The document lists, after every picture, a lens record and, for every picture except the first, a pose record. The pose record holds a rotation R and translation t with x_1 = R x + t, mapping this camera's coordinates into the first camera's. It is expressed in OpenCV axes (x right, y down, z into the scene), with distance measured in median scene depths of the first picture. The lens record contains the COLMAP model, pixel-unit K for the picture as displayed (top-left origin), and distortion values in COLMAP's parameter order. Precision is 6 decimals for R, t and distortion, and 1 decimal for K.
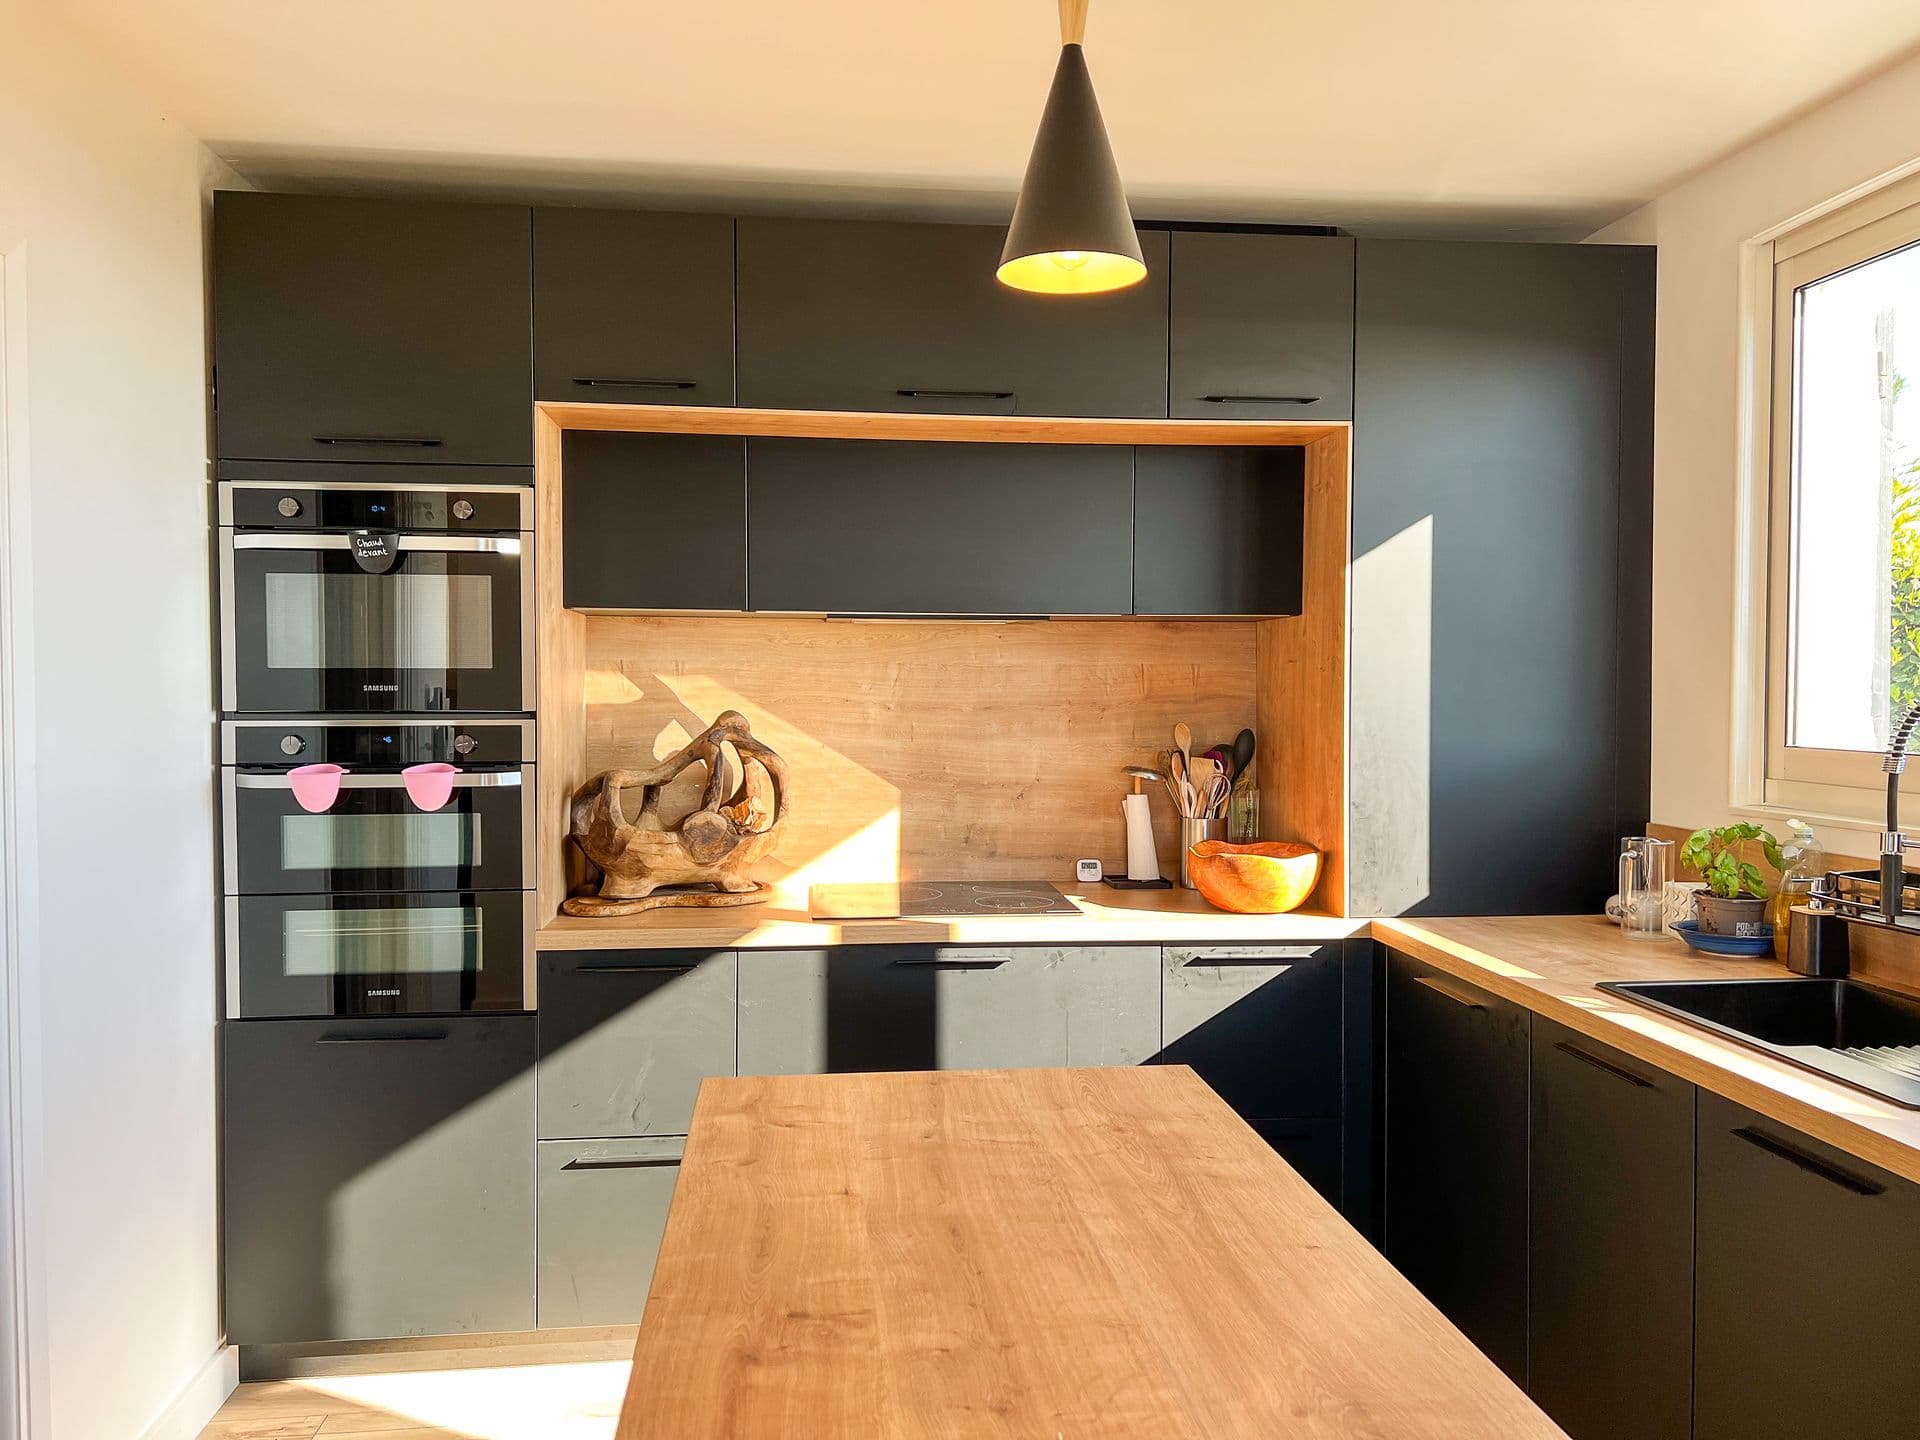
lens RADIAL K [[1436.8, 0, 967.4], [0, 1436.8, 729.9], [0, 0, 1]] dist [0.122453, -0.217643]
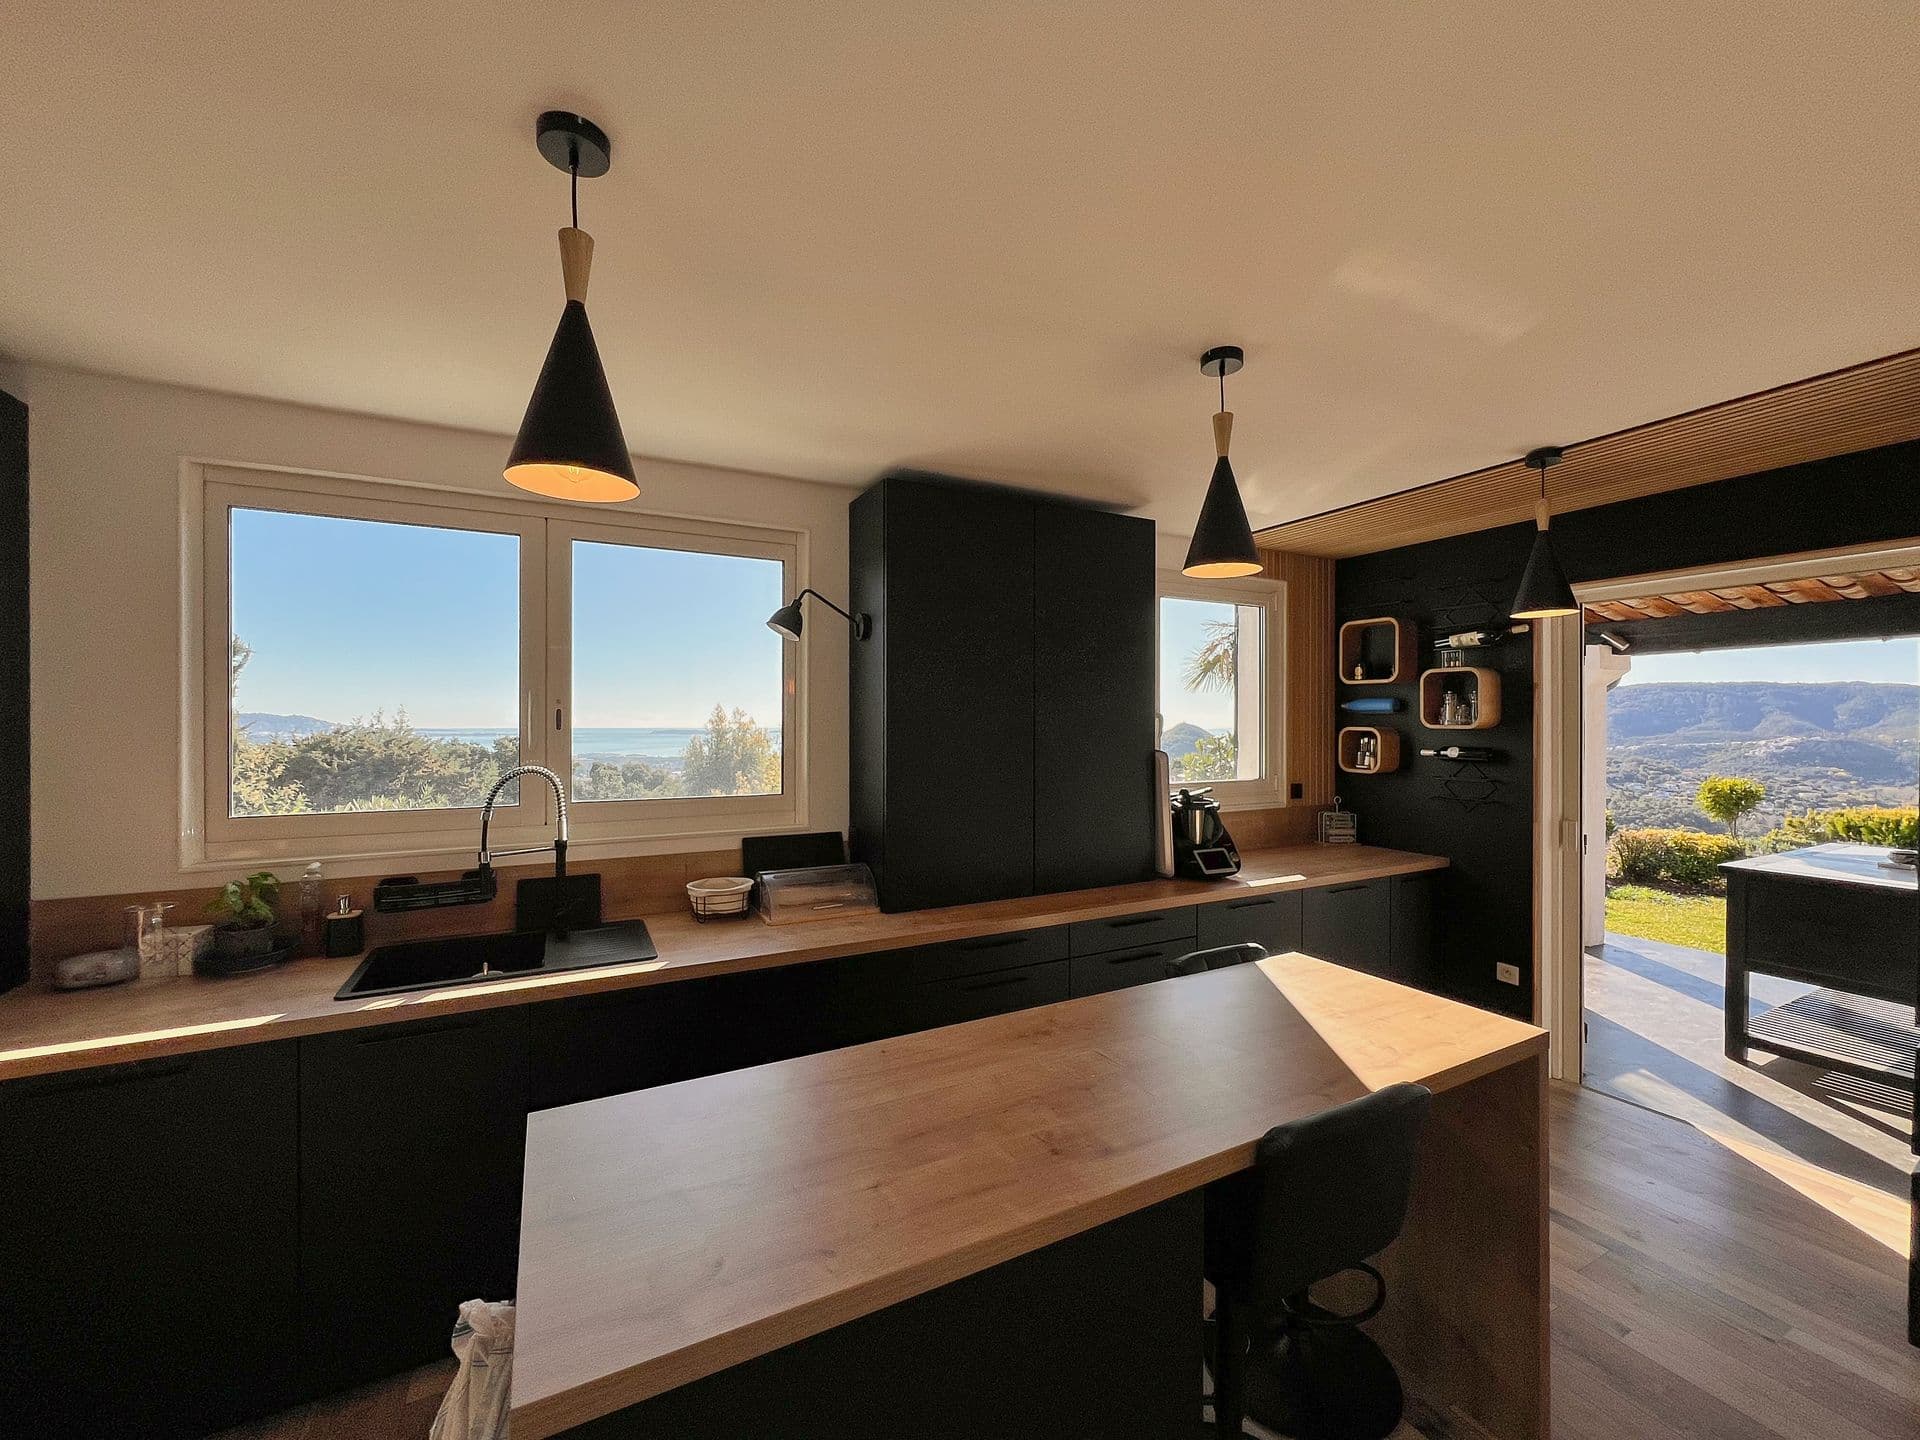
lens RADIAL K [[763.7, 0, 960.0], [0, 763.7, 720.0], [0, 0, 1]] dist [-0.000295, -0.000236]
pose [[-0.349895, 0.001196, 0.936788, -0.824826], [0.029096, 0.999531, 0.009592, -0.145565], [-0.936337, 0.030613, -0.349766, 1.180868]]
